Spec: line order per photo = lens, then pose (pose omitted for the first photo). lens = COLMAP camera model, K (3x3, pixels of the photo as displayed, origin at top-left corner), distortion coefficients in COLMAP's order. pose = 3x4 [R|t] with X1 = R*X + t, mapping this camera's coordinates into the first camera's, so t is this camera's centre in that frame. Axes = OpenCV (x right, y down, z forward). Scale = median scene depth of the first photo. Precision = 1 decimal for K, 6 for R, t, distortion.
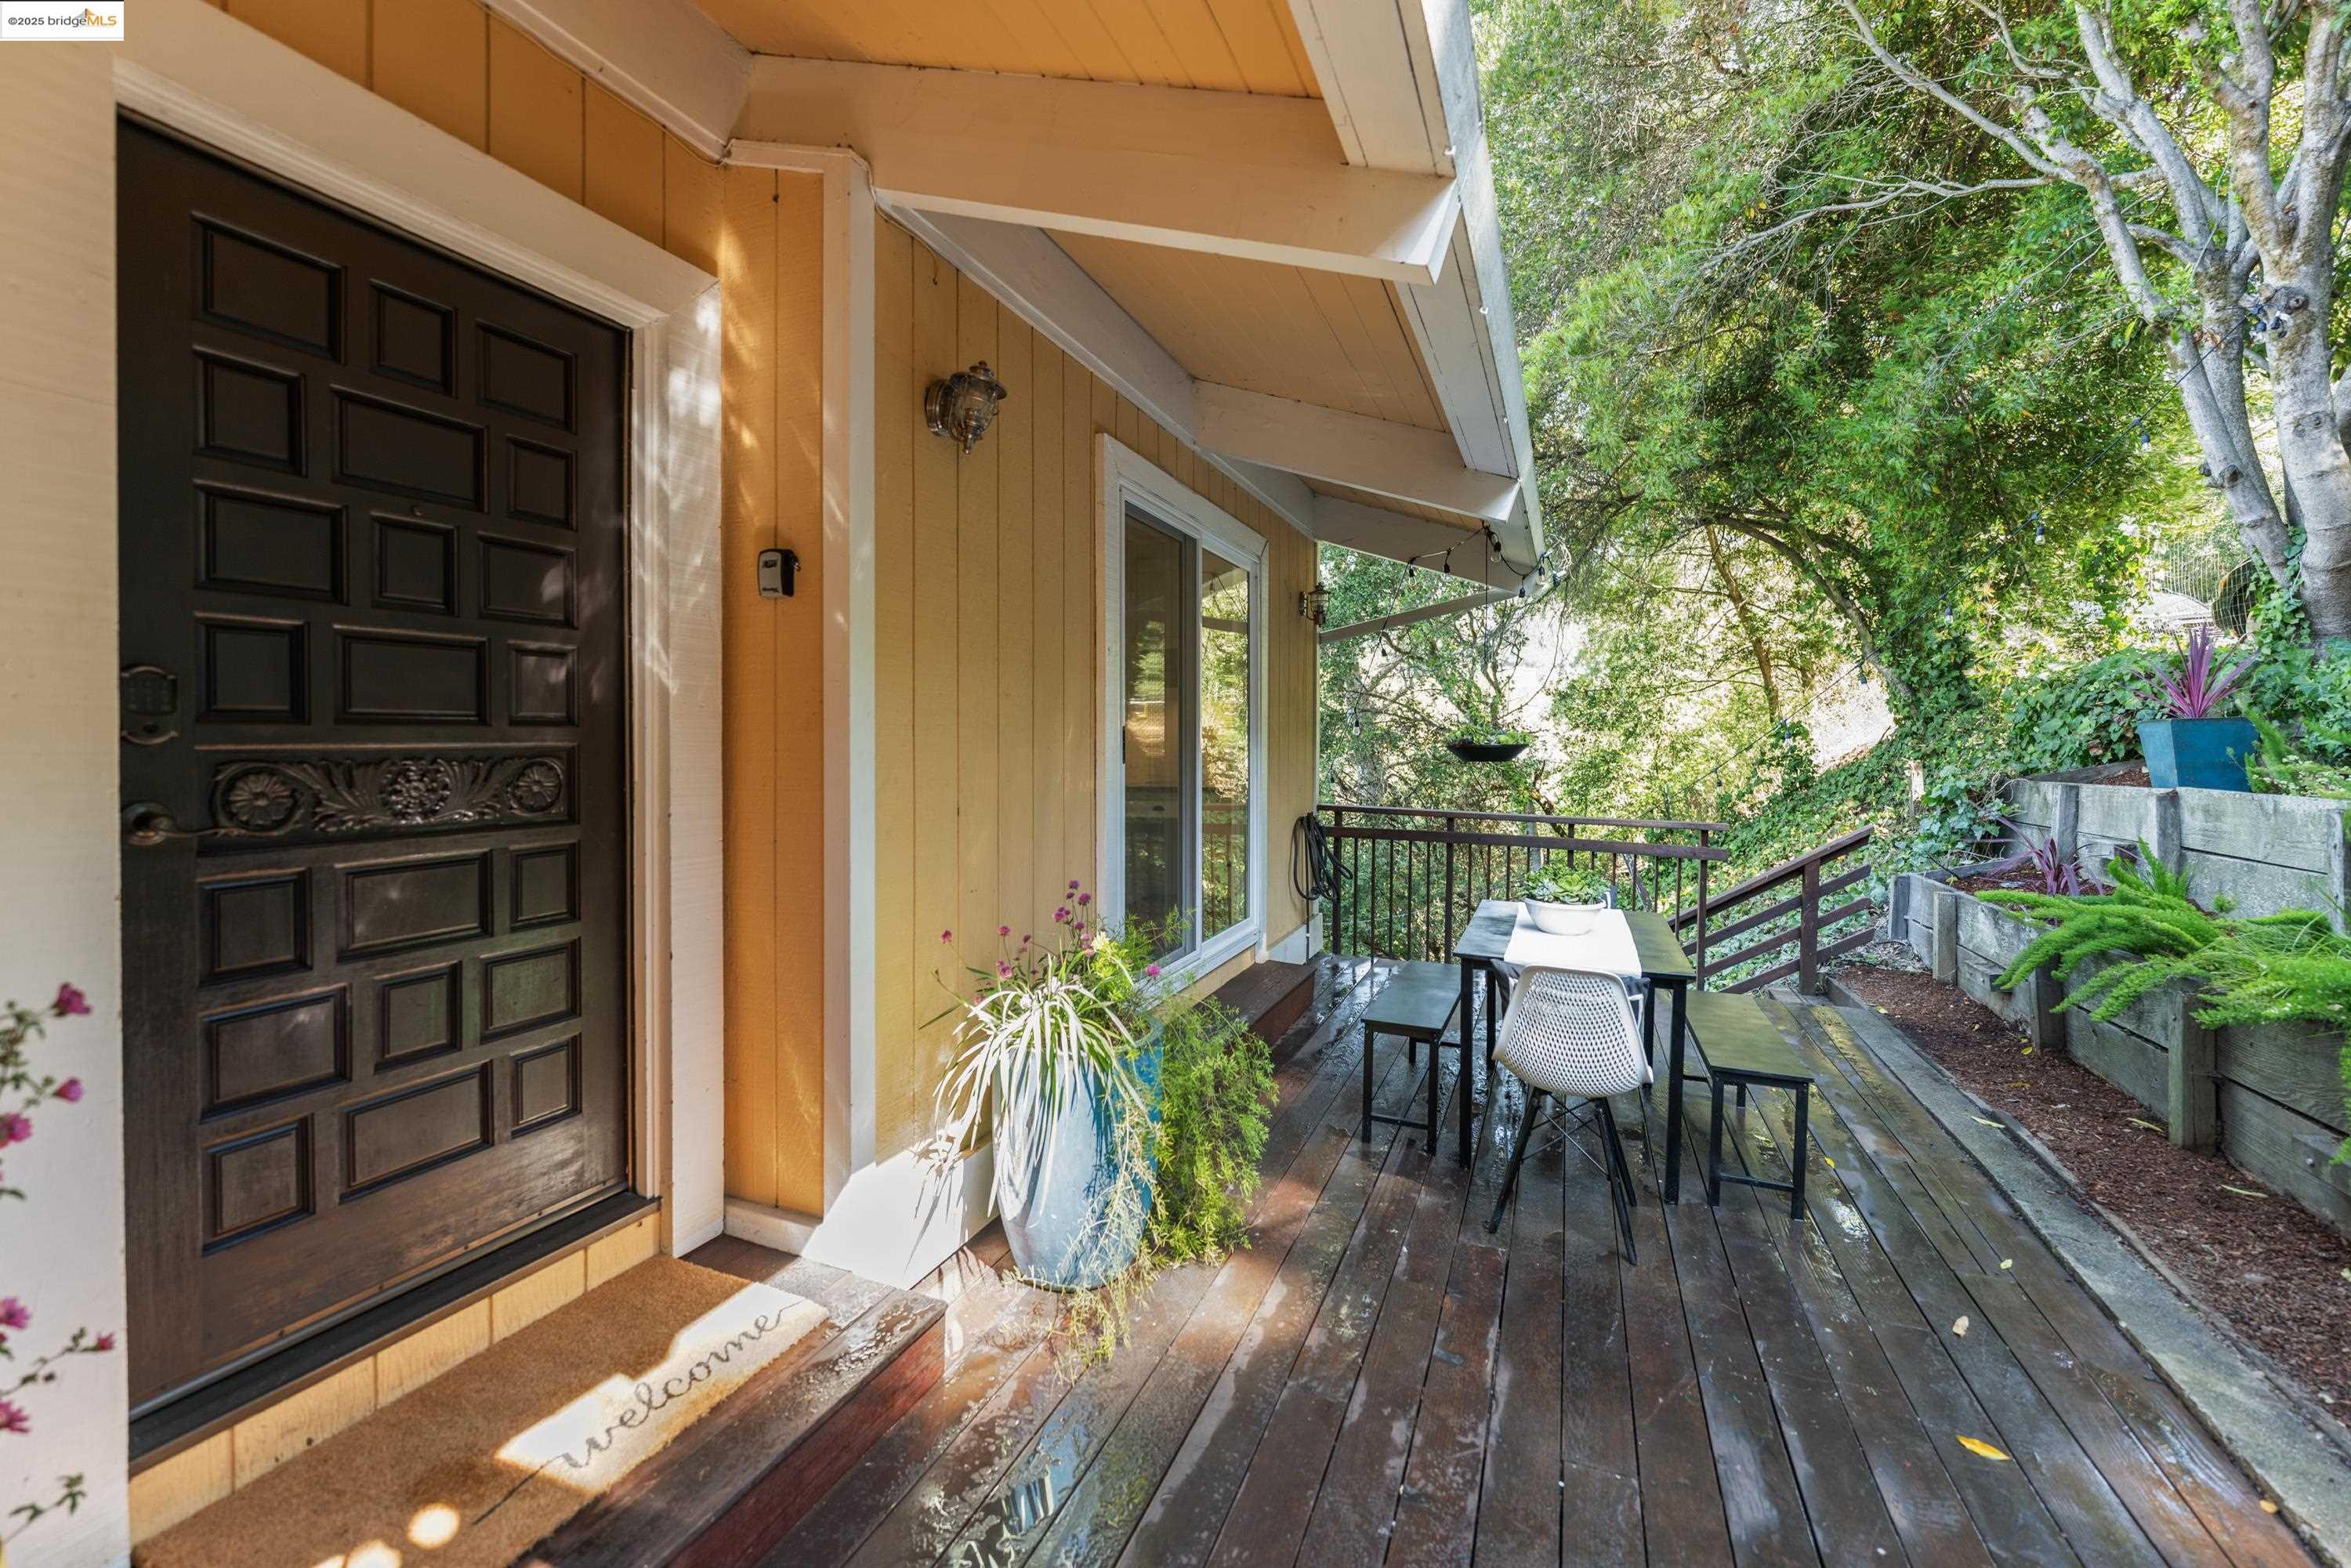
lens RADIAL K [[985.7, 0, 1221.9], [0, 985.7, 790.8], [0, 0, 1]] dist [0.000423, -0.000001]
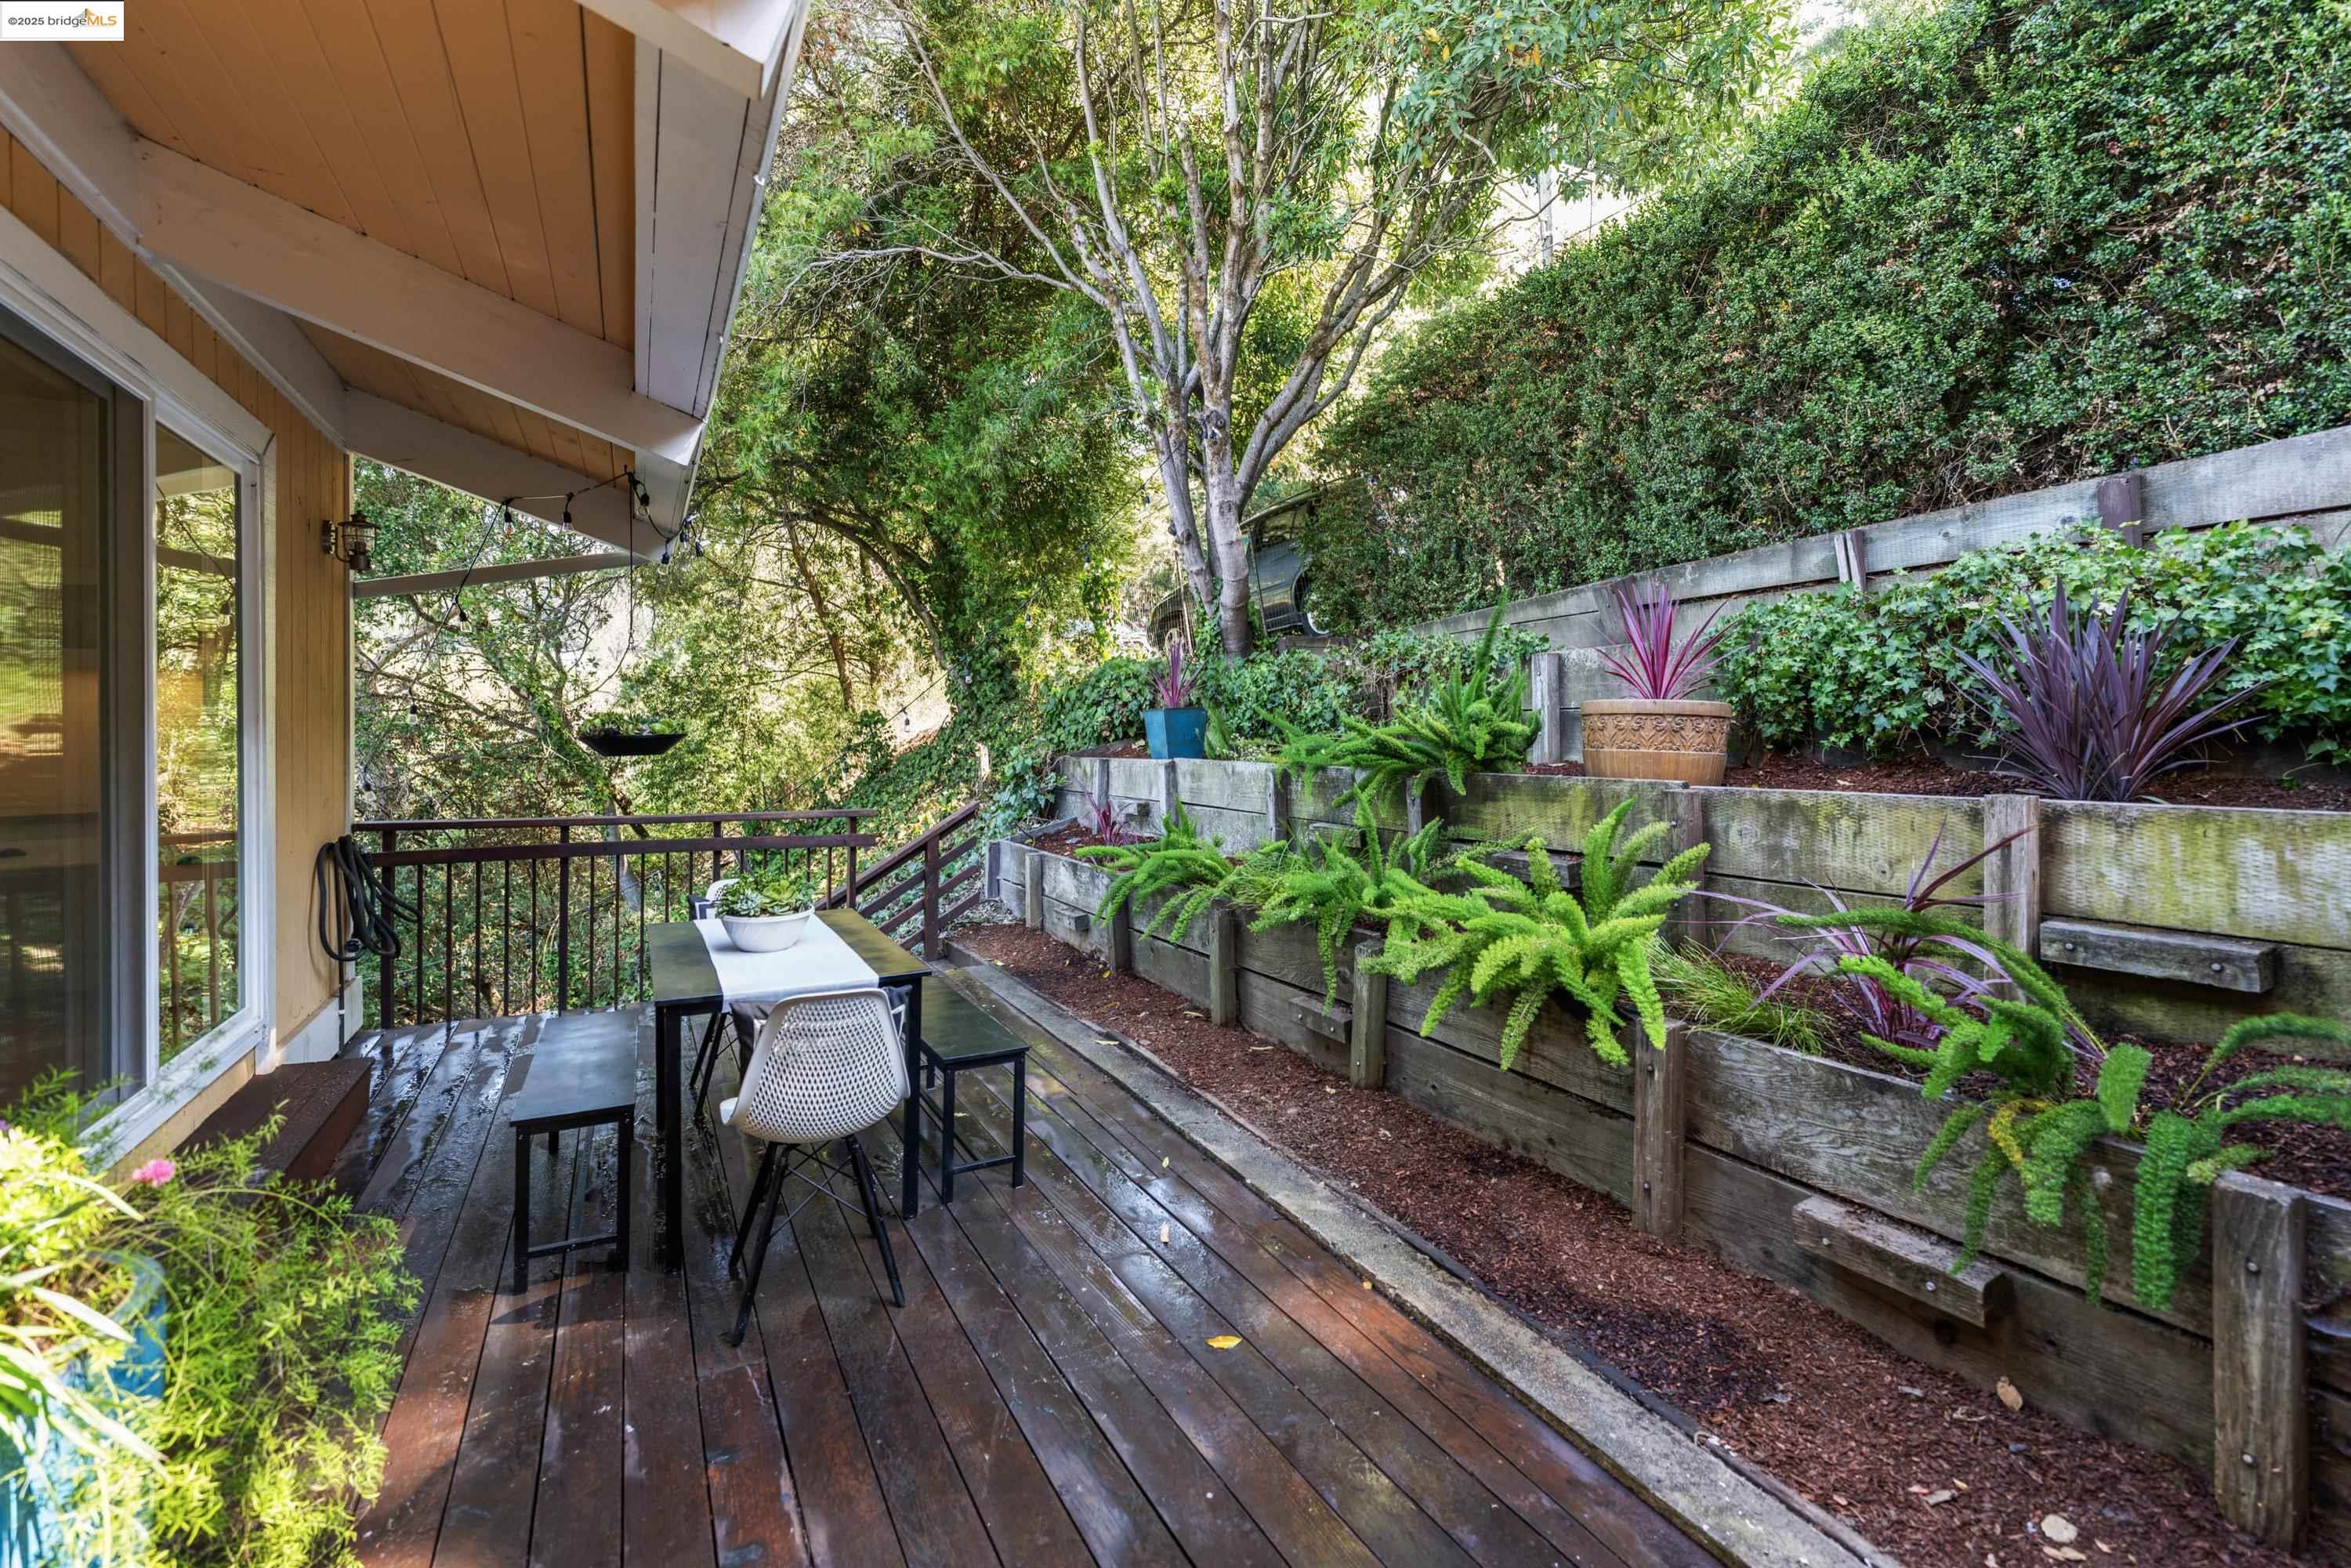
lens RADIAL K [[976.2, 0, 1174.8], [0, 976.2, 738.4], [0, 0, 1]] dist [-0.002386, -0.001041]
pose [[0.662132, -0.018608, 0.749156, -0.039712], [0.050015, 0.998560, -0.019403, -0.004649], [-0.747716, 0.050316, 0.662110, 0.102886]]
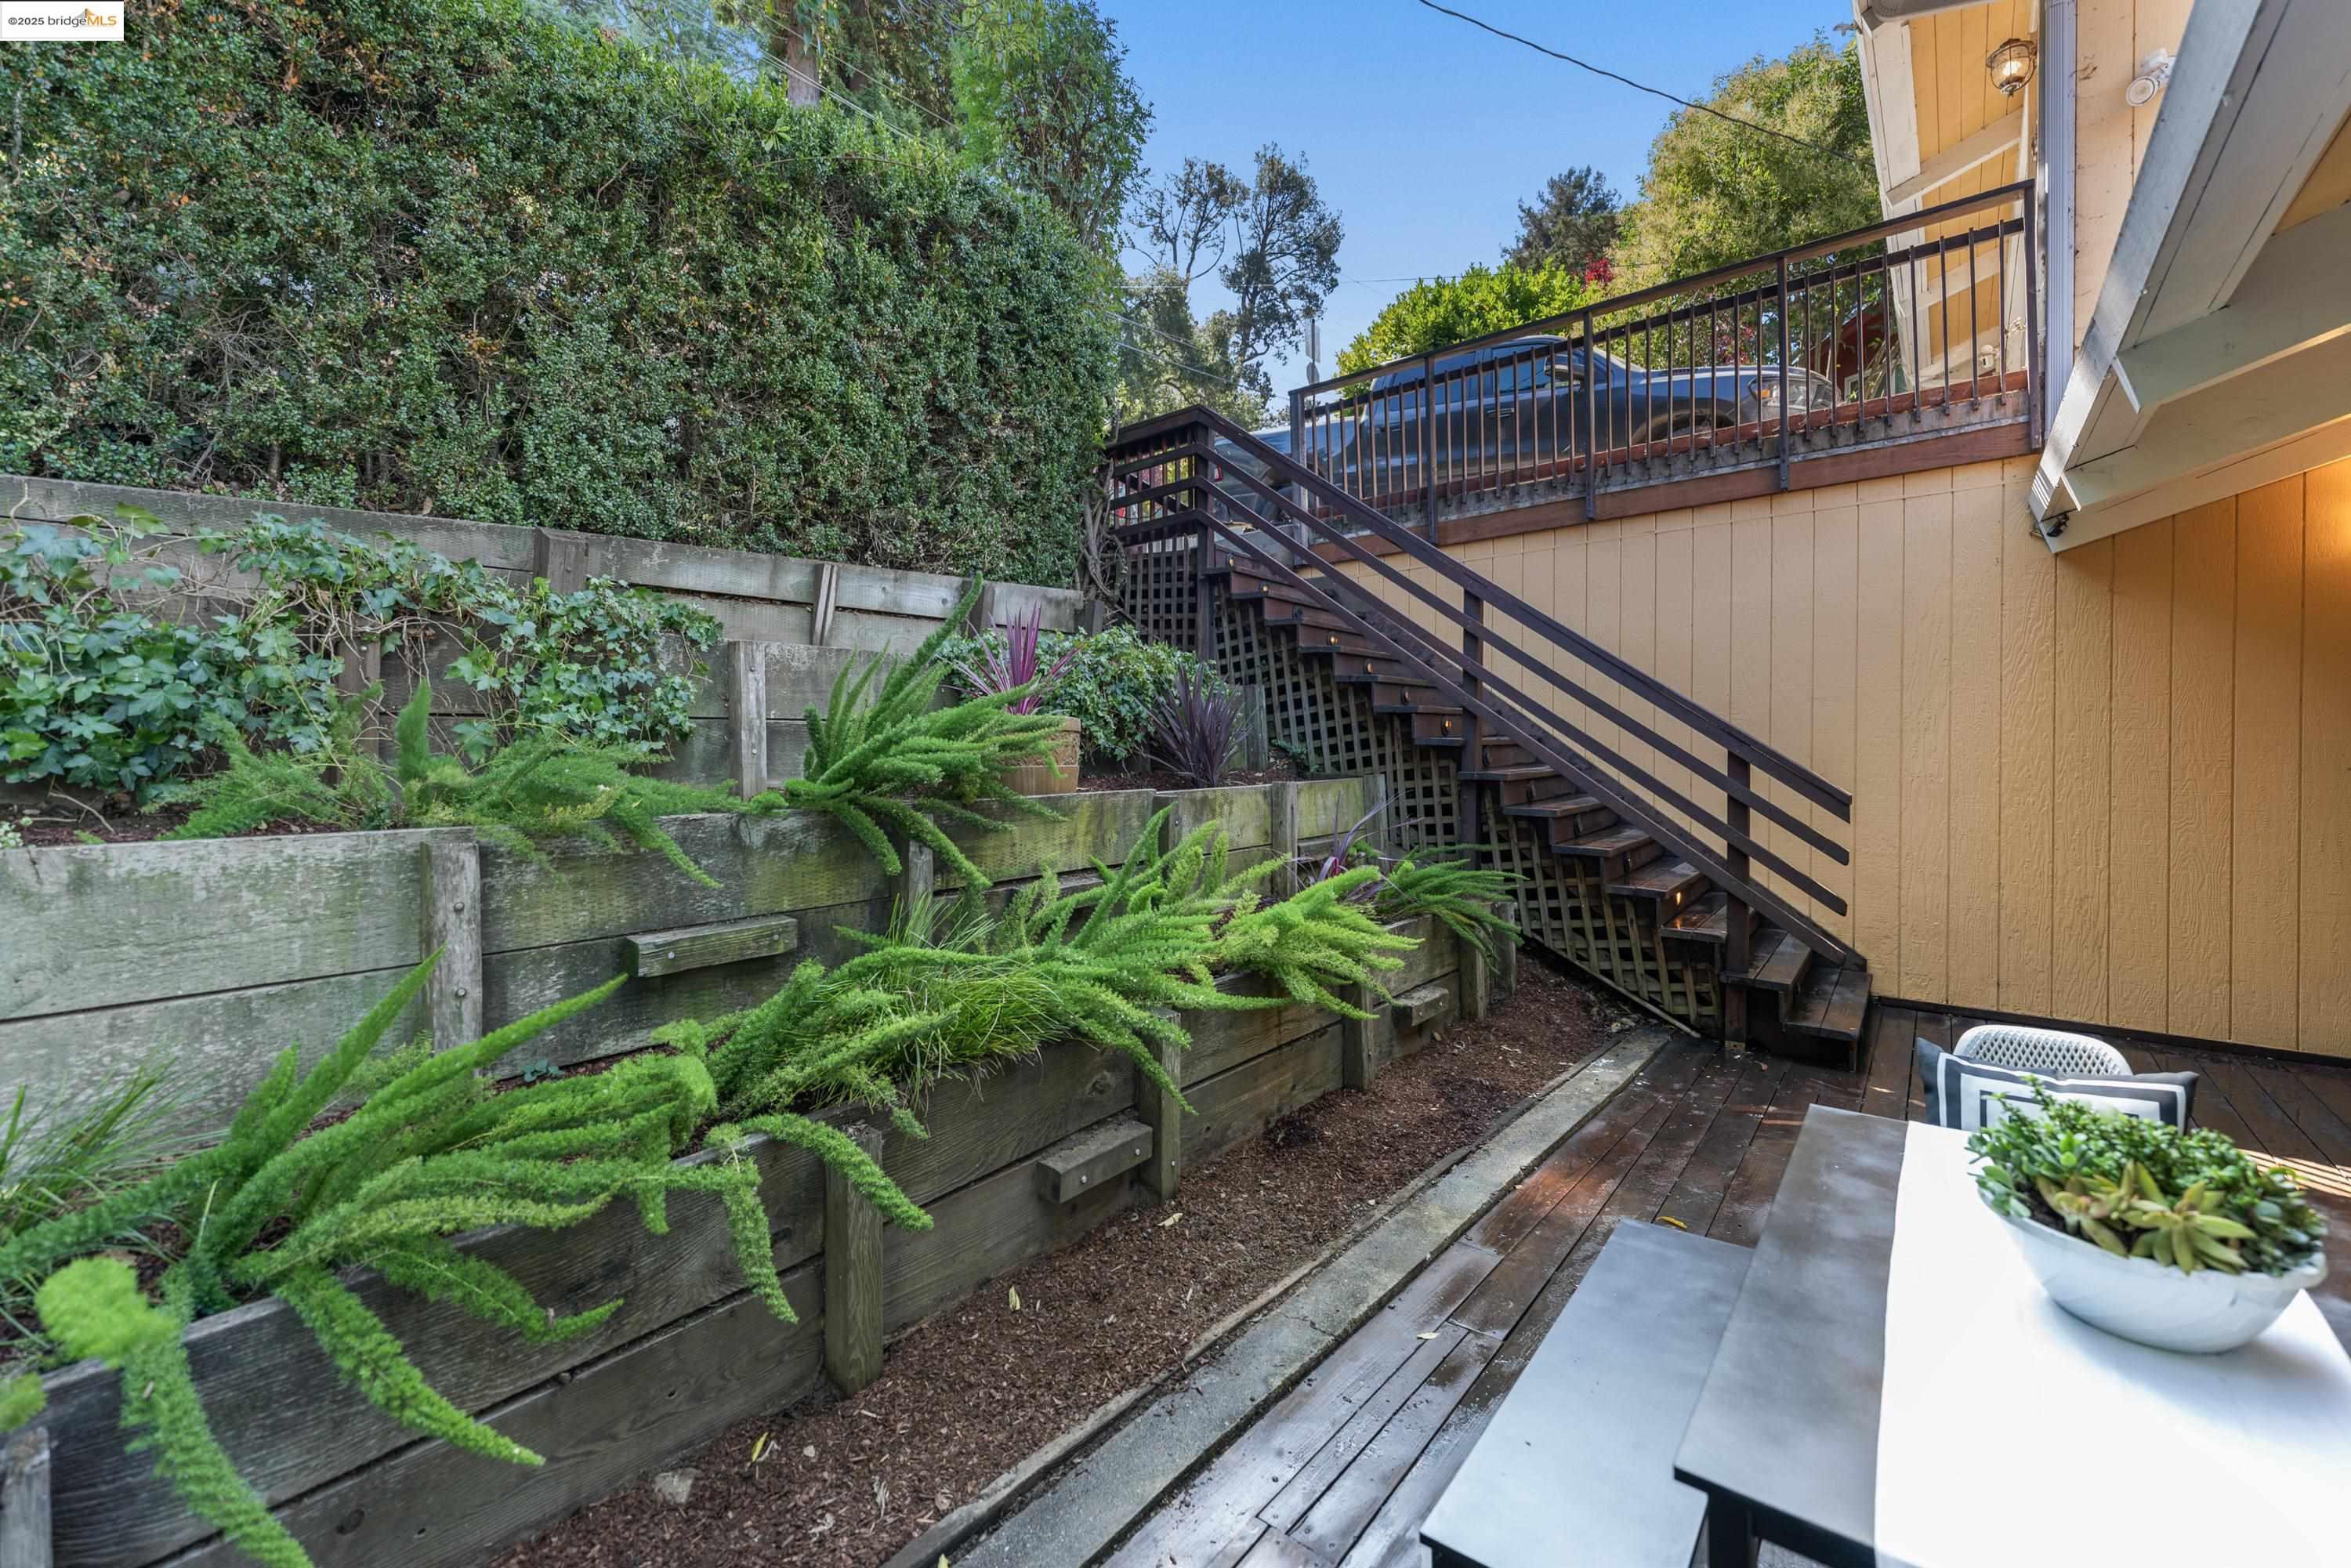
lens RADIAL K [[976.2, 0, 1174.8], [0, 976.2, 738.4], [0, 0, 1]] dist [-0.002386, -0.001041]
pose [[-0.943645, -0.018784, 0.330427, 0.408273], [0.001049, 0.998213, 0.059739, -0.066793], [-0.330959, 0.056719, -0.941939, 1.058018]]
